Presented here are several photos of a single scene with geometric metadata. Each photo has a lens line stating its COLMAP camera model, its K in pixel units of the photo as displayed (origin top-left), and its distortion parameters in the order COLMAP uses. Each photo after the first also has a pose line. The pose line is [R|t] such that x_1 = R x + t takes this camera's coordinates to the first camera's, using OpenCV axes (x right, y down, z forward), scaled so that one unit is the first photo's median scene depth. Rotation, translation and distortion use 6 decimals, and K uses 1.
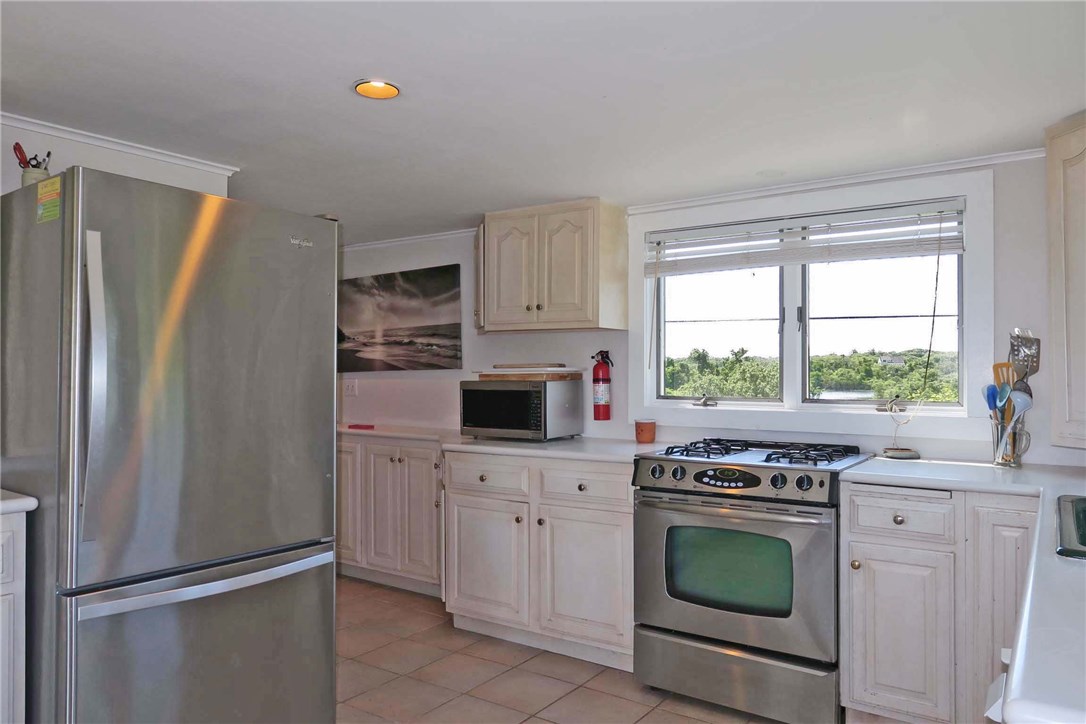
lens RADIAL K [[751.8, 0, 545.5], [0, 751.8, 362.5], [0, 0, 1]] dist [-0.009785, -0.000631]
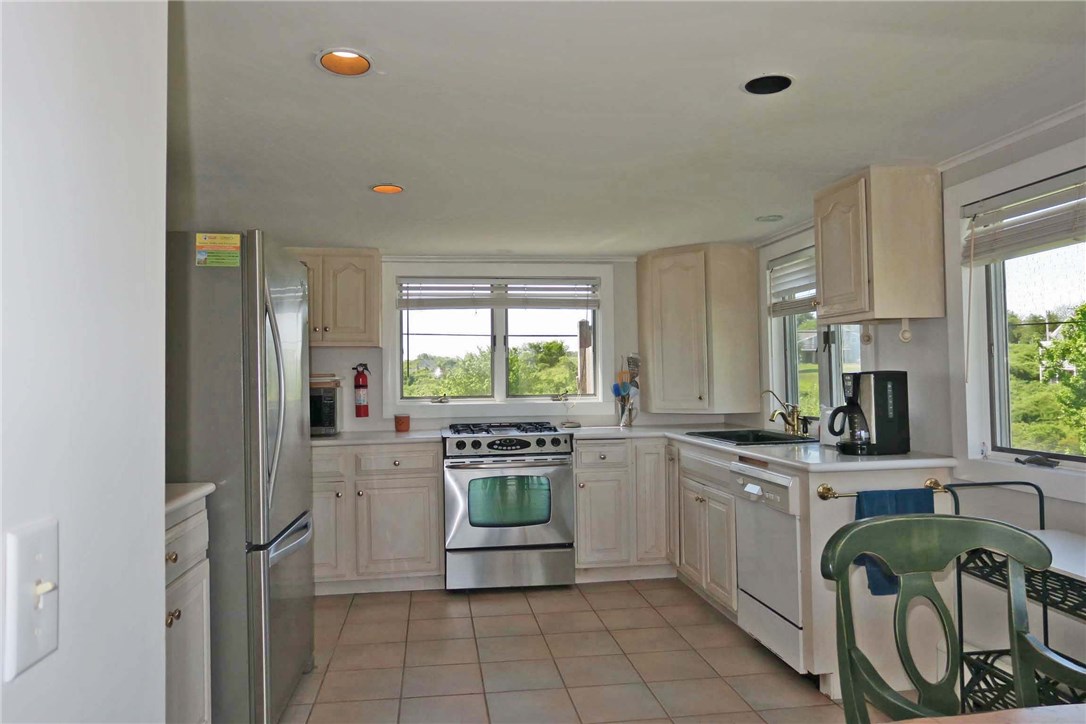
lens RADIAL K [[751.8, 0, 536.8], [0, 751.8, 362.3], [0, 0, 1]] dist [-0.009785, -0.000631]
pose [[0.734335, 0.001315, 0.678786, -0.699657], [0.005337, 0.999956, -0.007712, -0.007574], [-0.678767, 0.009286, 0.734295, -0.192298]]
